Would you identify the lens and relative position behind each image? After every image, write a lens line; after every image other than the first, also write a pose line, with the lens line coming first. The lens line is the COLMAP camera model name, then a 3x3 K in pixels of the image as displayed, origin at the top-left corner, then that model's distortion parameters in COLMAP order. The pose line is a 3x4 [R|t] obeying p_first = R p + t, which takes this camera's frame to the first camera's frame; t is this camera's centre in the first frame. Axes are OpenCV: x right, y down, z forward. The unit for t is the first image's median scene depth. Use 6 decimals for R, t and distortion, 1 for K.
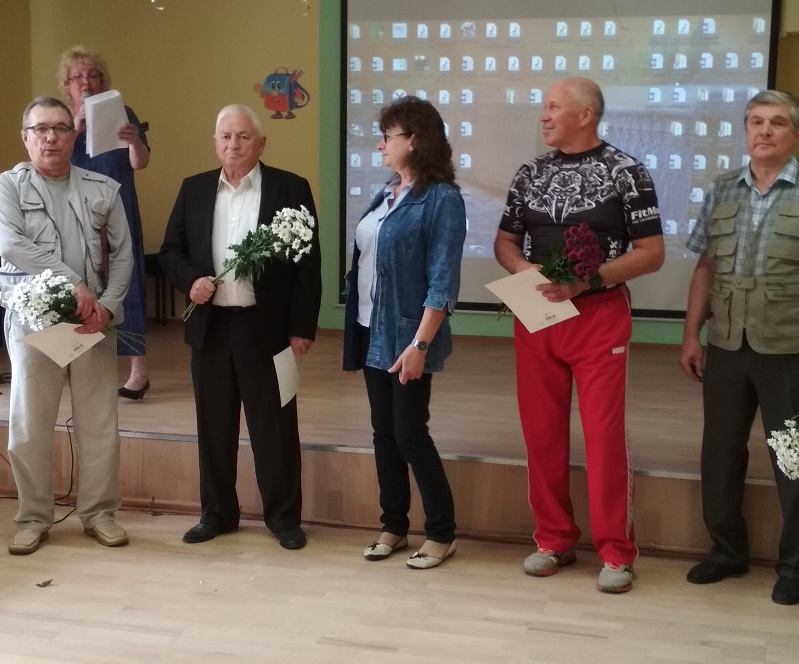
lens RADIAL K [[1300.8, 0, 400.6], [0, 1300.8, 315.7], [0, 0, 1]] dist [0.091659, 0.000000]
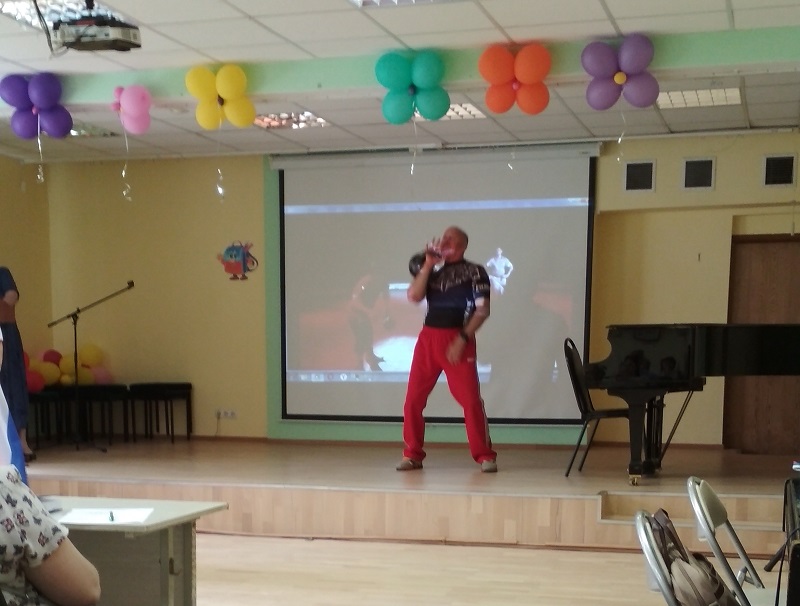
lens RADIAL K [[1302.8, 0, 411.5], [0, 1302.8, 497.9], [0, 0, 1]] dist [0.052314, 0.000000]
pose [[0.999895, -0.009055, -0.011334, 0.151500], [0.009027, 0.999956, -0.002494, 0.115709], [0.011356, 0.002391, 0.999933, -0.496078]]
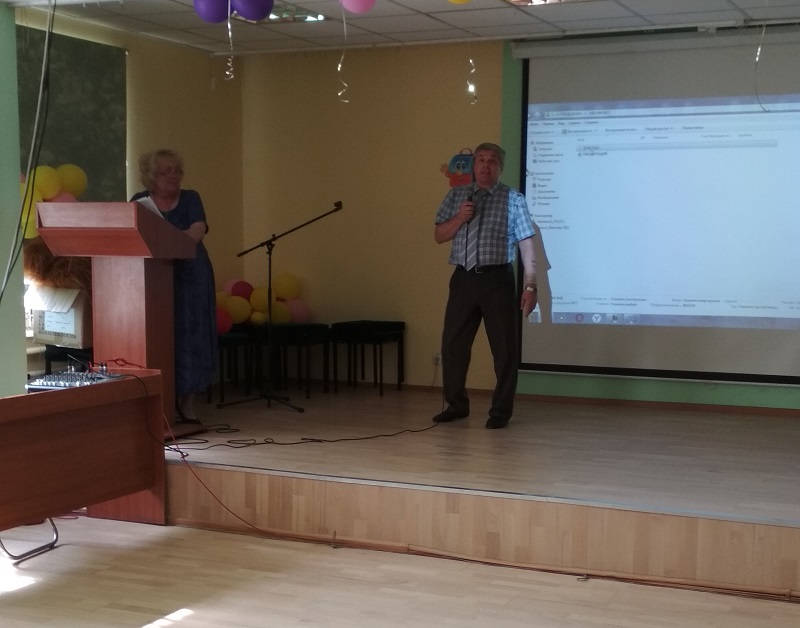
lens RADIAL K [[1301.4, 0, 397.5], [0, 1301.4, 374.6], [0, 0, 1]] dist [0.088352, 0.000000]
pose [[0.986979, 0.013611, -0.160272, 0.042112], [-0.015804, 0.999798, -0.012412, 0.014799], [0.160071, 0.014783, 0.986995, -0.097842]]
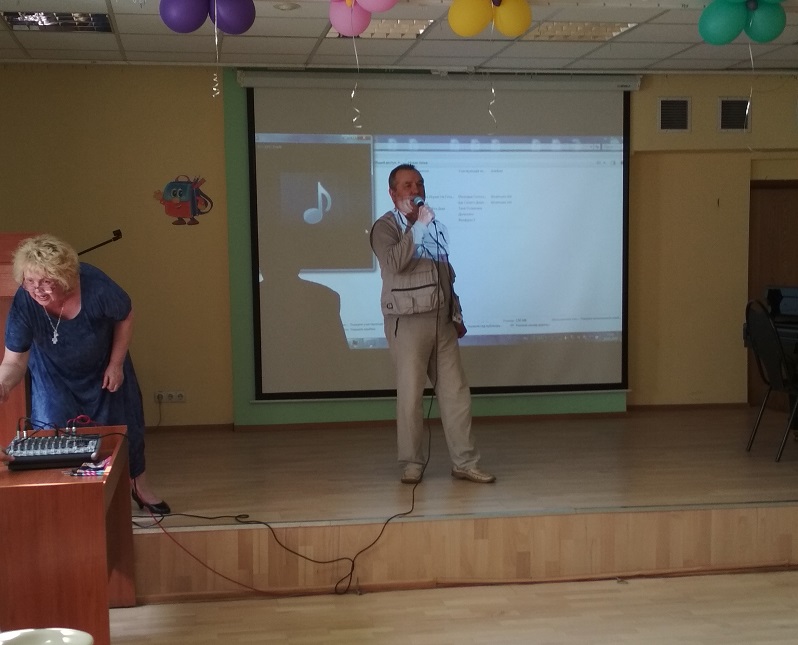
lens RADIAL K [[1271.3, 0, 402.3], [0, 1271.3, 365.7], [0, 0, 1]] dist [0.085302, 0.000000]
pose [[0.902086, -0.056083, 0.427896, -0.574723], [0.072657, 0.997103, -0.022487, -0.008576], [-0.425396, 0.051375, 0.903548, 0.040057]]
